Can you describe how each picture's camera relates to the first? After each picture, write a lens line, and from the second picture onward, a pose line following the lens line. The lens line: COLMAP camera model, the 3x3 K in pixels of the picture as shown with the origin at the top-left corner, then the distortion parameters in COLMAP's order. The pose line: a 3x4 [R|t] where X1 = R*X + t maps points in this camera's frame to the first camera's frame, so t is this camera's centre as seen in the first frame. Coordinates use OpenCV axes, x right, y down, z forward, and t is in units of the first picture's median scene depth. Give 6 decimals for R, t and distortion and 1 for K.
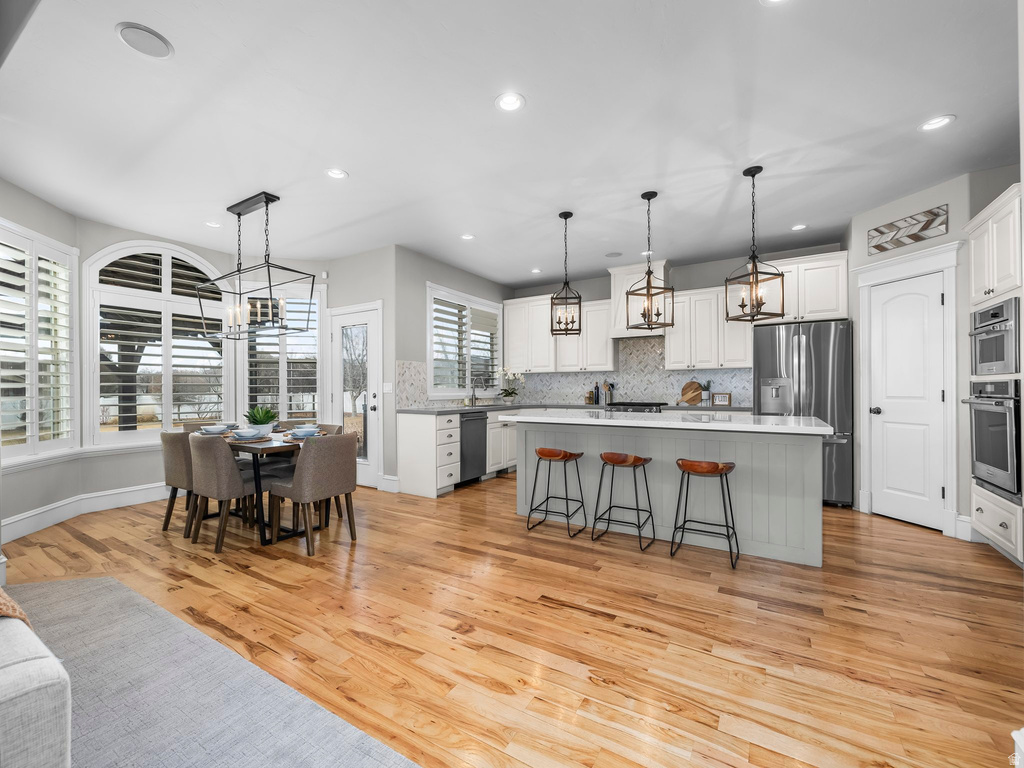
lens RADIAL K [[431.7, 0, 510.9], [0, 431.7, 387.7], [0, 0, 1]] dist [0.001982, -0.000583]
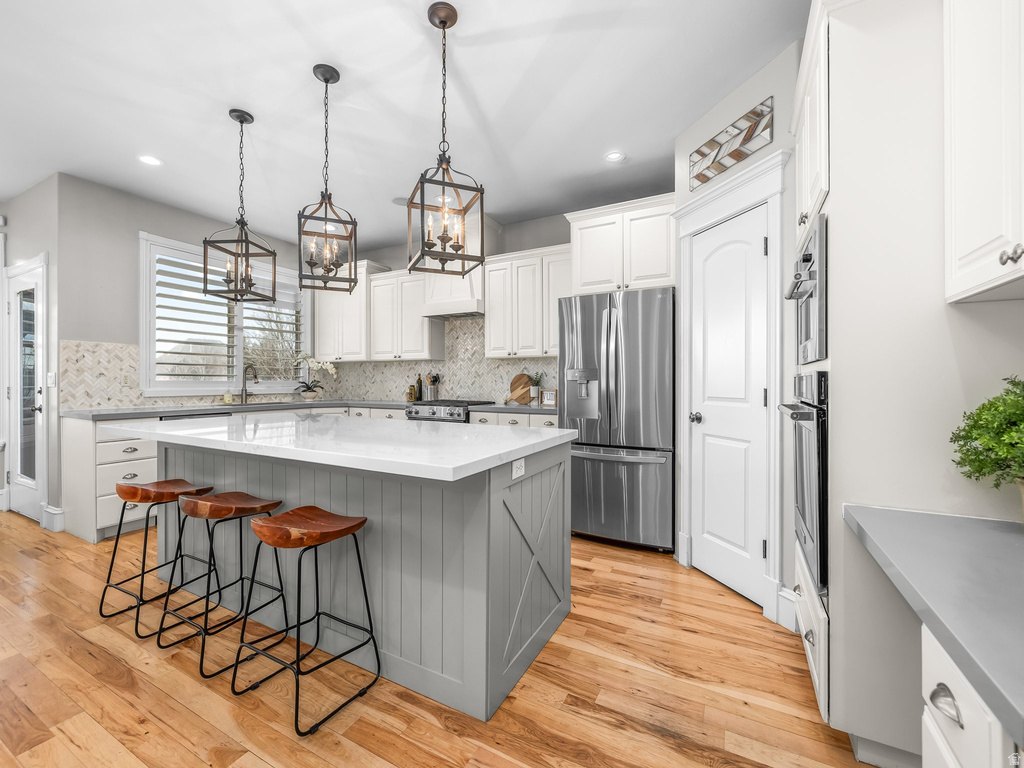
lens RADIAL K [[431.7, 0, 512.2], [0, 431.7, 381.1], [0, 0, 1]] dist [0.001982, -0.000583]
pose [[0.998502, 0.005264, 0.054469, 0.437108], [-0.005402, 0.999983, 0.002391, -0.003839], [-0.054456, -0.002681, 0.998513, 0.283367]]
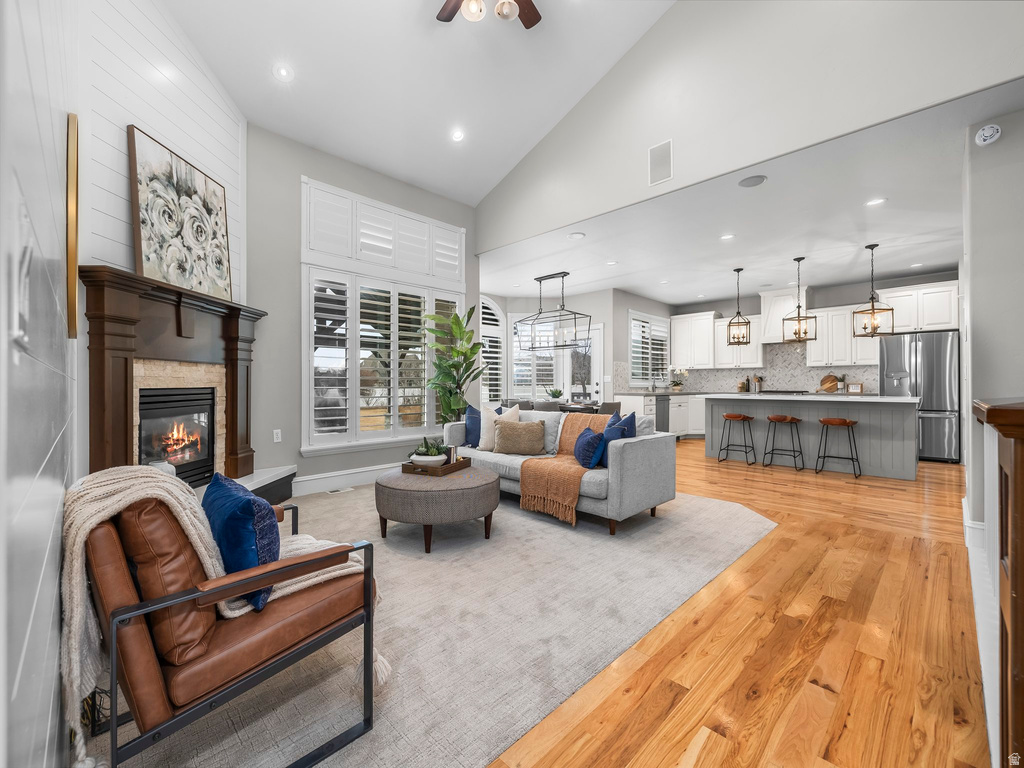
lens RADIAL K [[431.7, 0, 509.4], [0, 431.7, 380.5], [0, 0, 1]] dist [0.001982, -0.000583]
pose [[0.971580, 0.002423, -0.236699, -0.273159], [-0.003971, 0.999974, -0.006062, 0.017253], [0.236678, 0.006830, 0.971564, -0.644501]]
